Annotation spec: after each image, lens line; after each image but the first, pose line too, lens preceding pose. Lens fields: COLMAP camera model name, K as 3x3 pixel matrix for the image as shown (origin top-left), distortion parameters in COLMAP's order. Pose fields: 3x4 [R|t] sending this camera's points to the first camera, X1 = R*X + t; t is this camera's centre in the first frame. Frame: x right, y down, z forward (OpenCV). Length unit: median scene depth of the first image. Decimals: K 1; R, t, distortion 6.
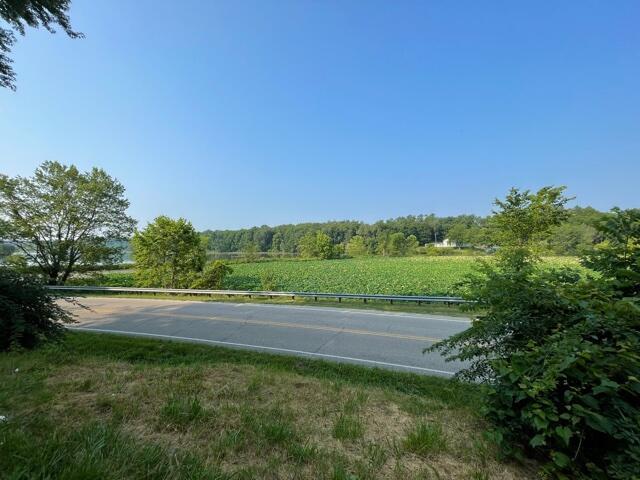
lens RADIAL K [[256.8, 0, 320.8], [0, 256.8, 238.3], [0, 0, 1]] dist [0.002497, -0.000156]
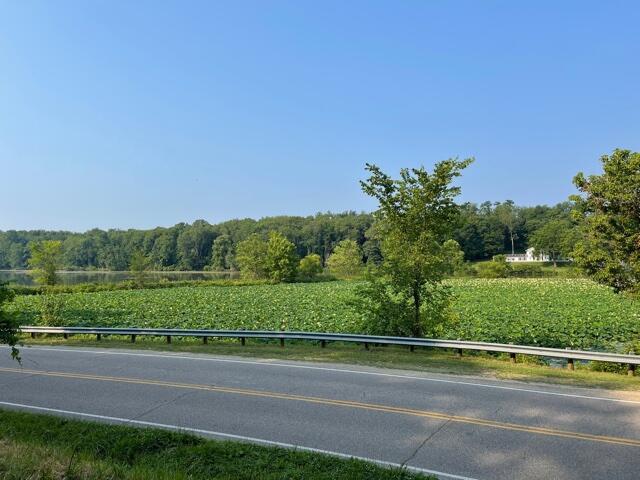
lens RADIAL K [[482.7, 0, 321.5], [0, 482.7, 237.4], [0, 0, 1]] dist [0.048838, -0.001064]
pose [[0.999931, 0.004278, 0.010908, 0.339333], [-0.004099, 0.999857, -0.016437, 0.006075], [-0.010976, 0.016391, 0.999805, -0.159447]]
